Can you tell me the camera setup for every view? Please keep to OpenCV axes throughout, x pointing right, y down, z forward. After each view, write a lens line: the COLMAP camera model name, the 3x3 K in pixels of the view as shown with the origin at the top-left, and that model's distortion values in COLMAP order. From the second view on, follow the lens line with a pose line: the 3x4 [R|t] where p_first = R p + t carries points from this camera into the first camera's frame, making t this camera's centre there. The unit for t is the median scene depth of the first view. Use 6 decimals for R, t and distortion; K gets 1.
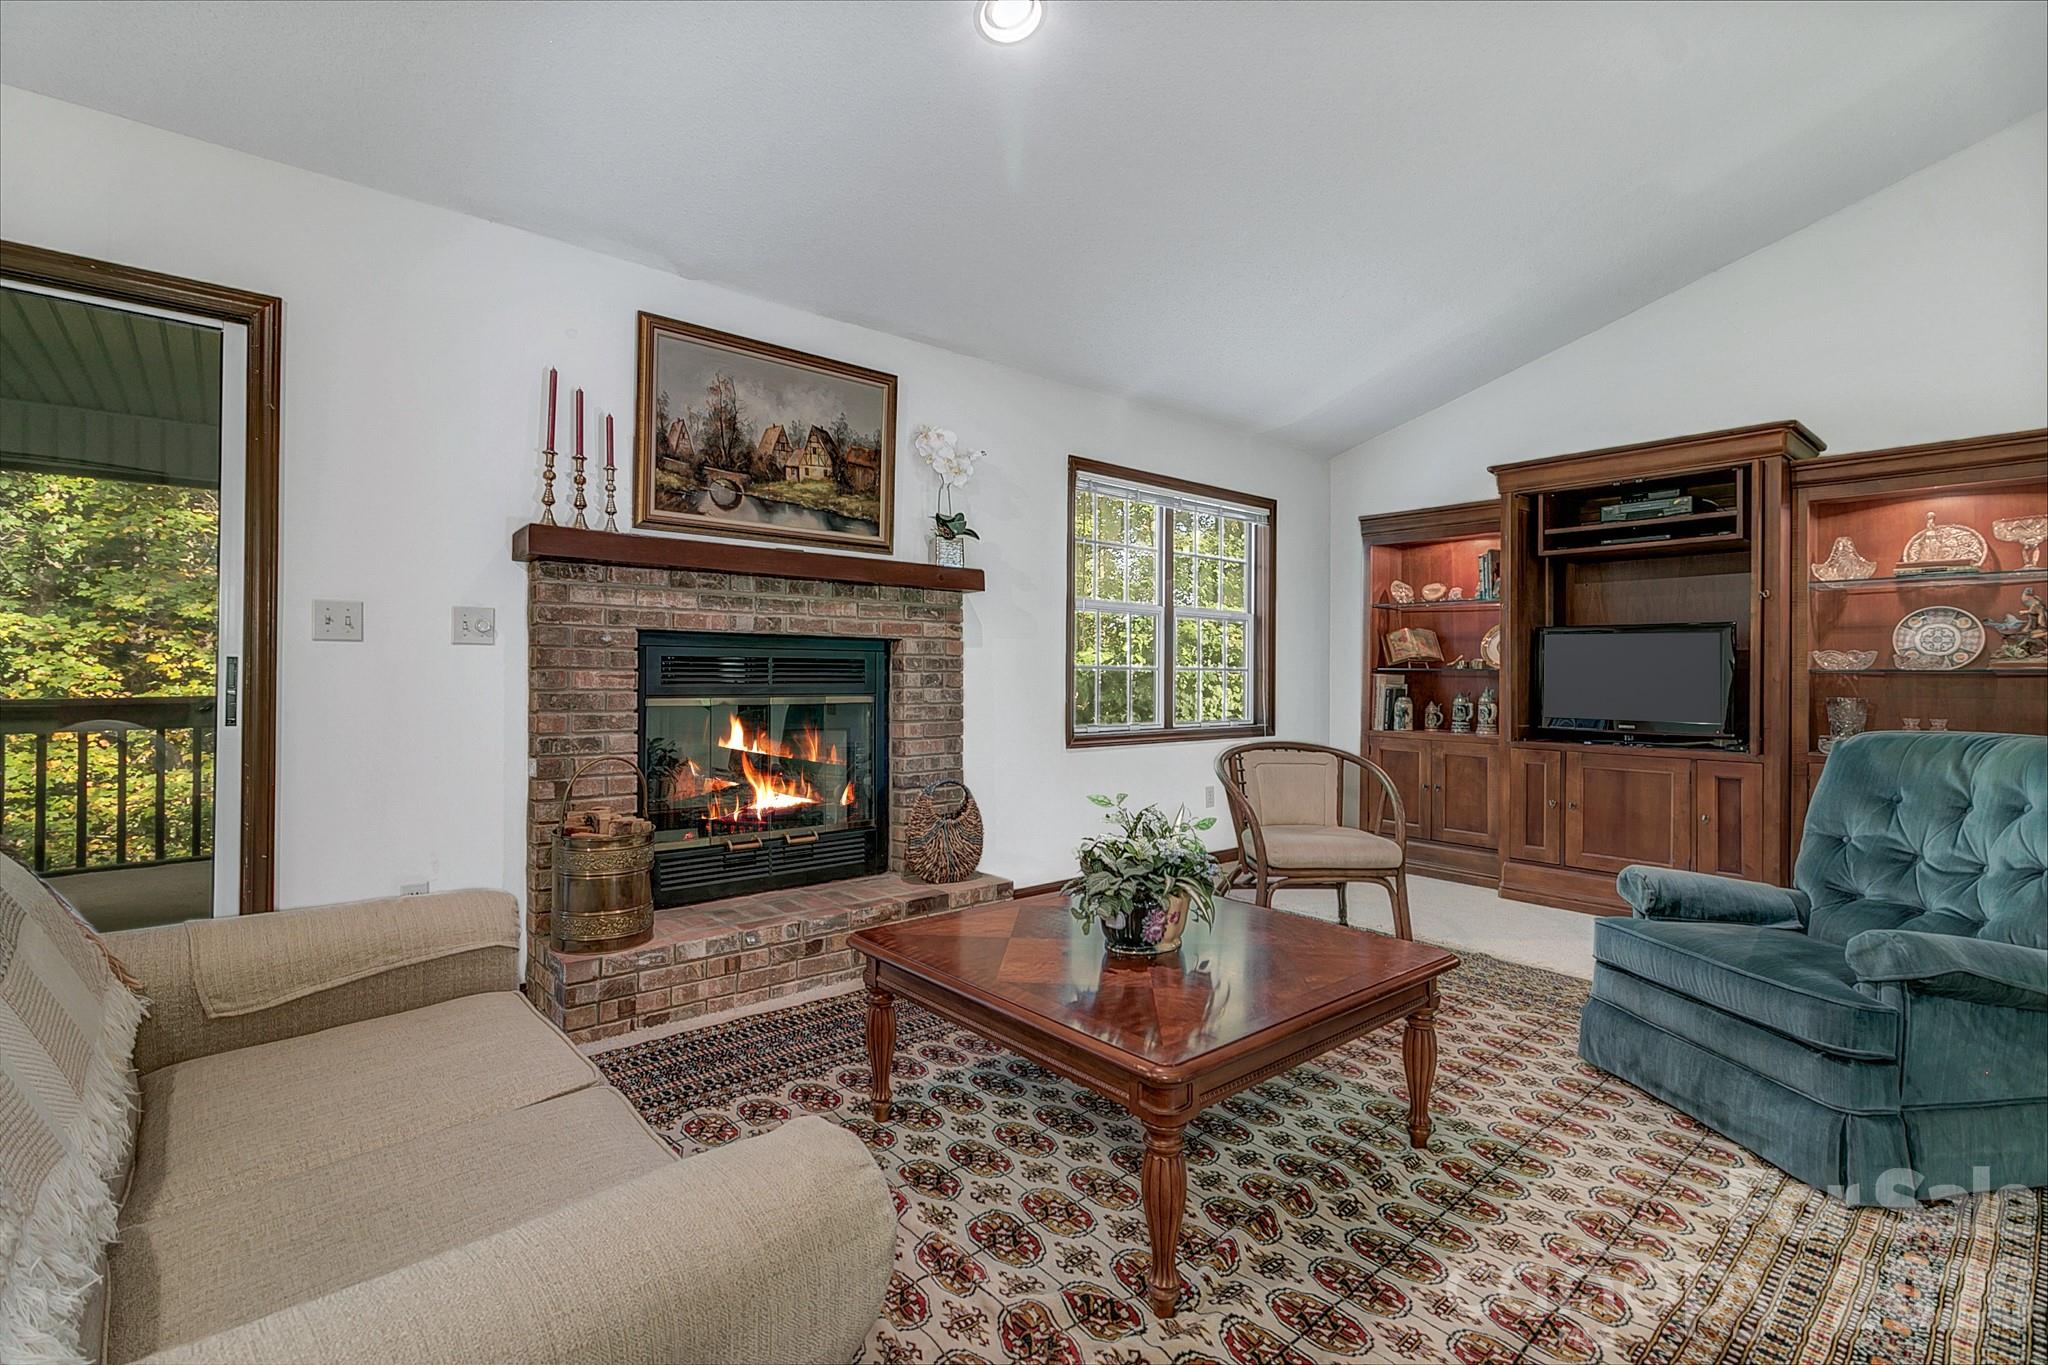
lens RADIAL K [[938.1, 0, 1029.0], [0, 938.1, 665.6], [0, 0, 1]] dist [-0.001563, 0.000858]
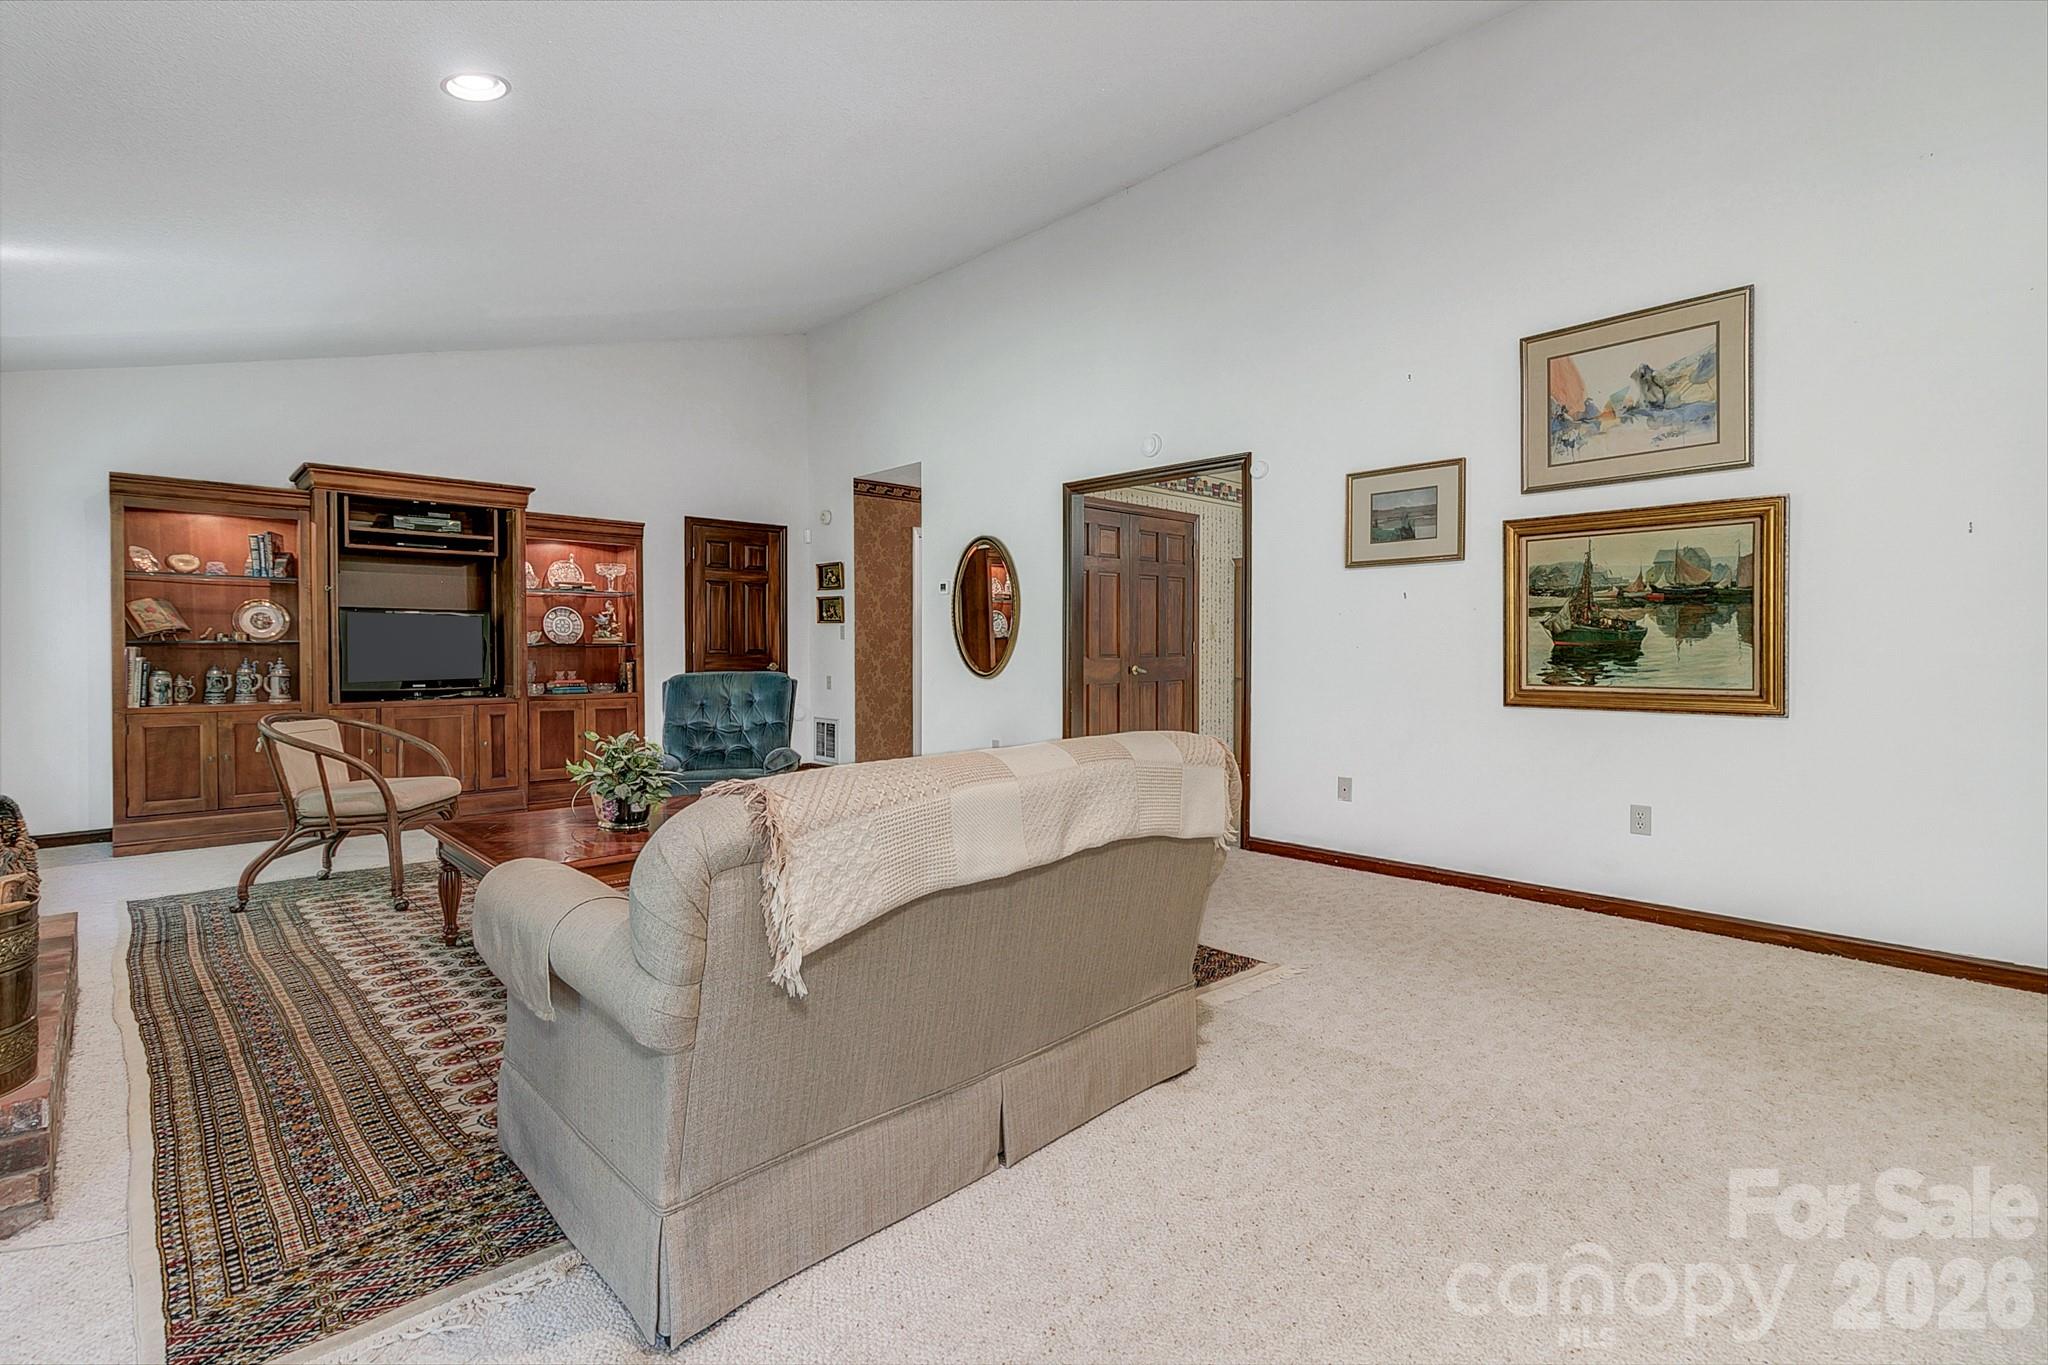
lens RADIAL K [[938.1, 0, 1006.3], [0, 938.1, 655.9], [0, 0, 1]] dist [-0.001563, 0.000858]
pose [[-0.046720, -0.013687, 0.998814, -0.860794], [-0.008756, 0.999873, 0.013292, -0.002451], [-0.998870, -0.008124, -0.046834, 0.271052]]
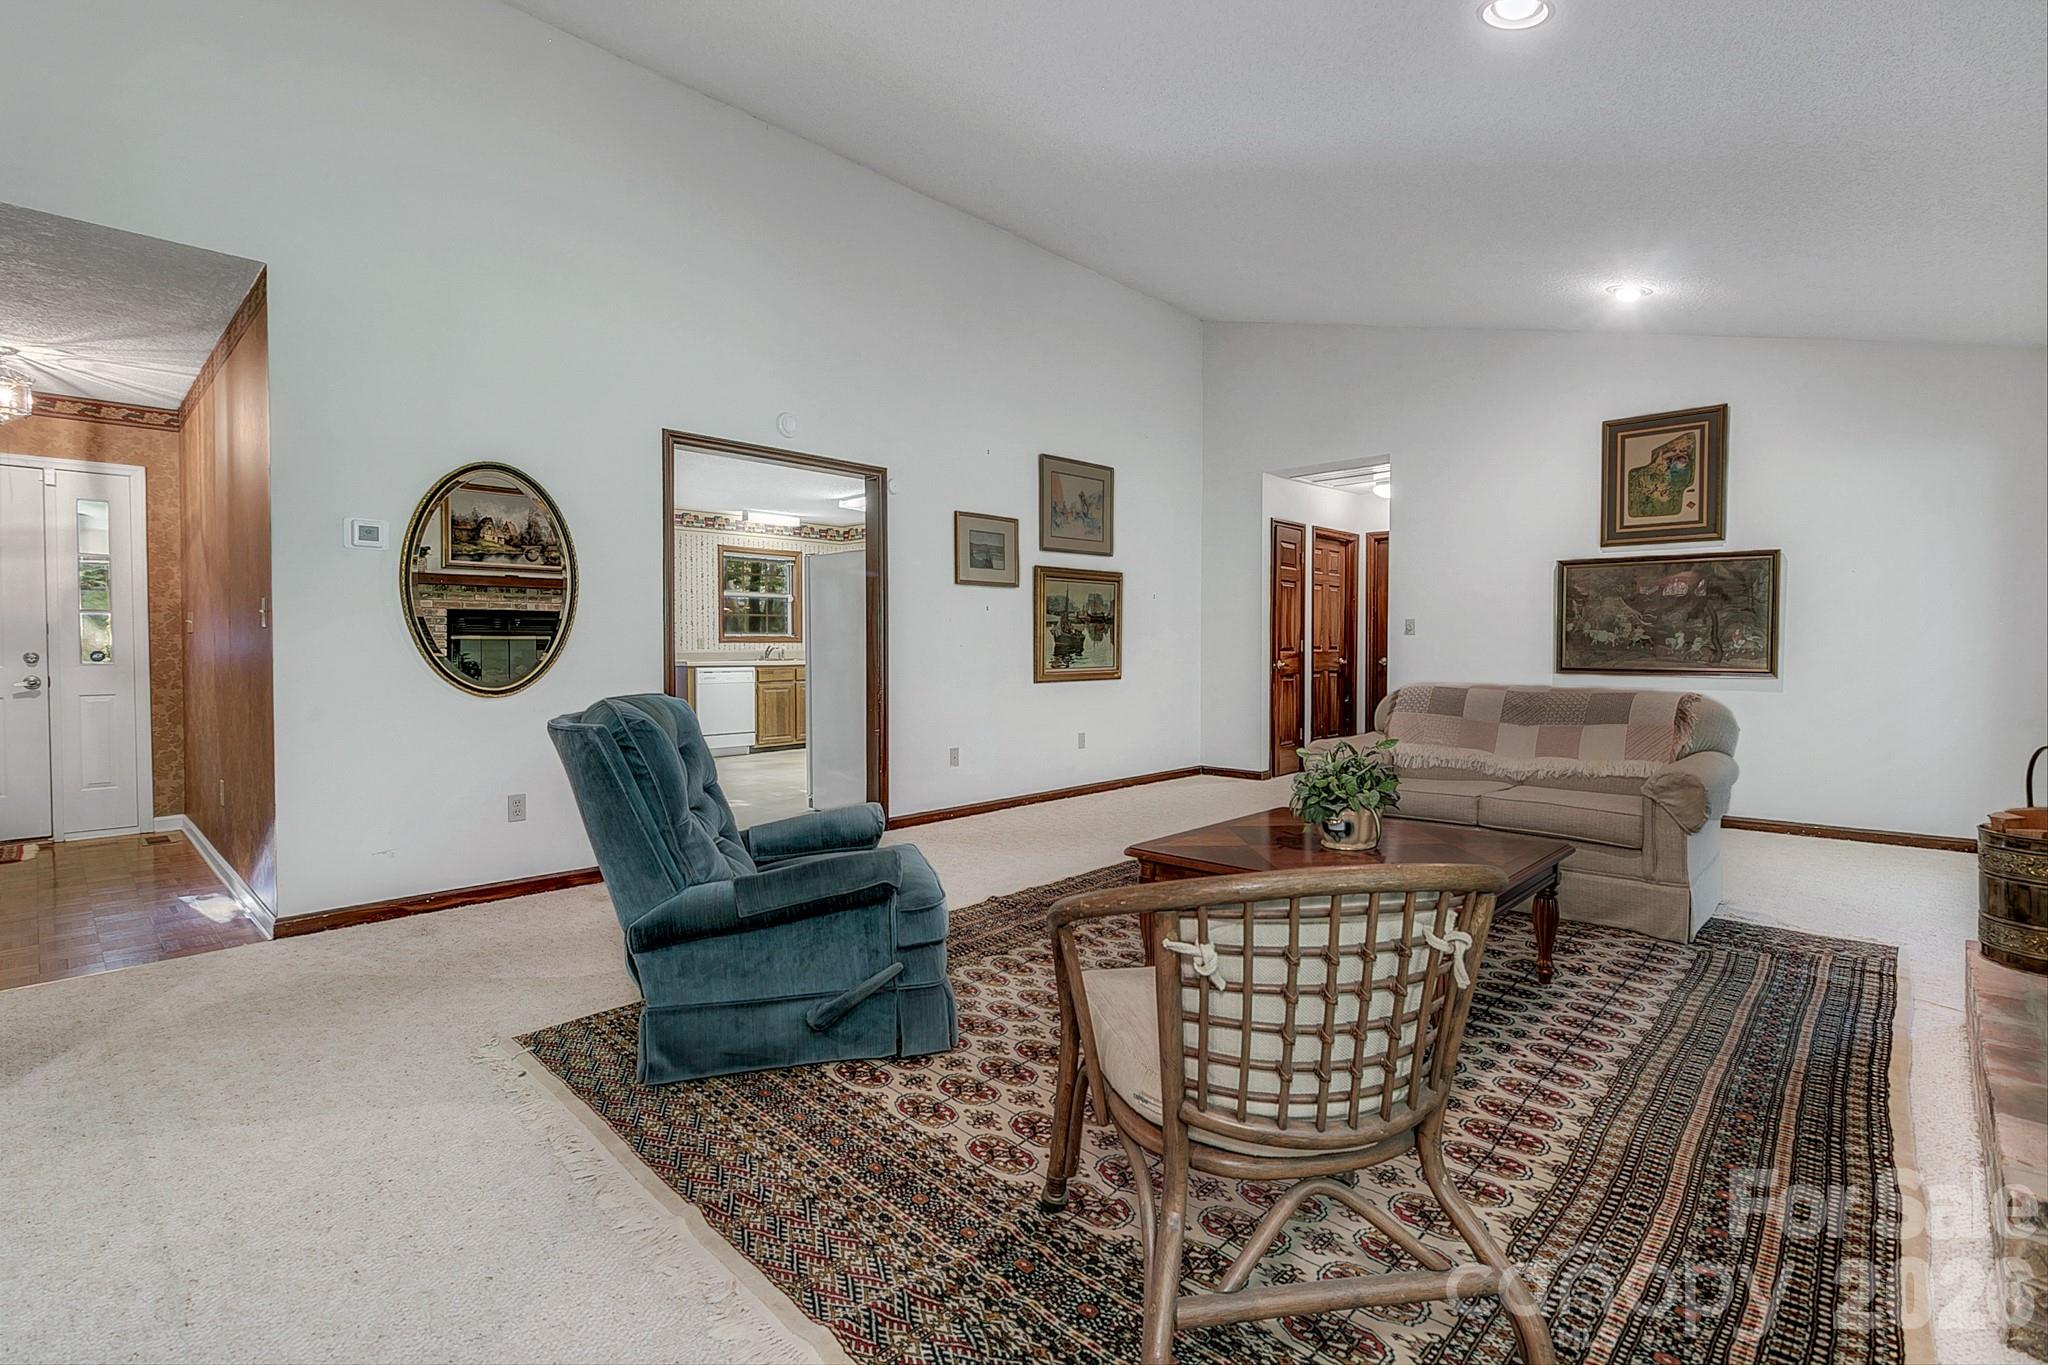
lens RADIAL K [[938.1, 0, 1012.2], [0, 938.1, 667.7], [0, 0, 1]] dist [-0.001563, 0.000858]
pose [[-0.996204, -0.000316, -0.087048, 0.436208], [-0.001503, 0.999907, 0.013571, 0.014294], [0.087035, 0.013651, -0.996112, 1.388015]]
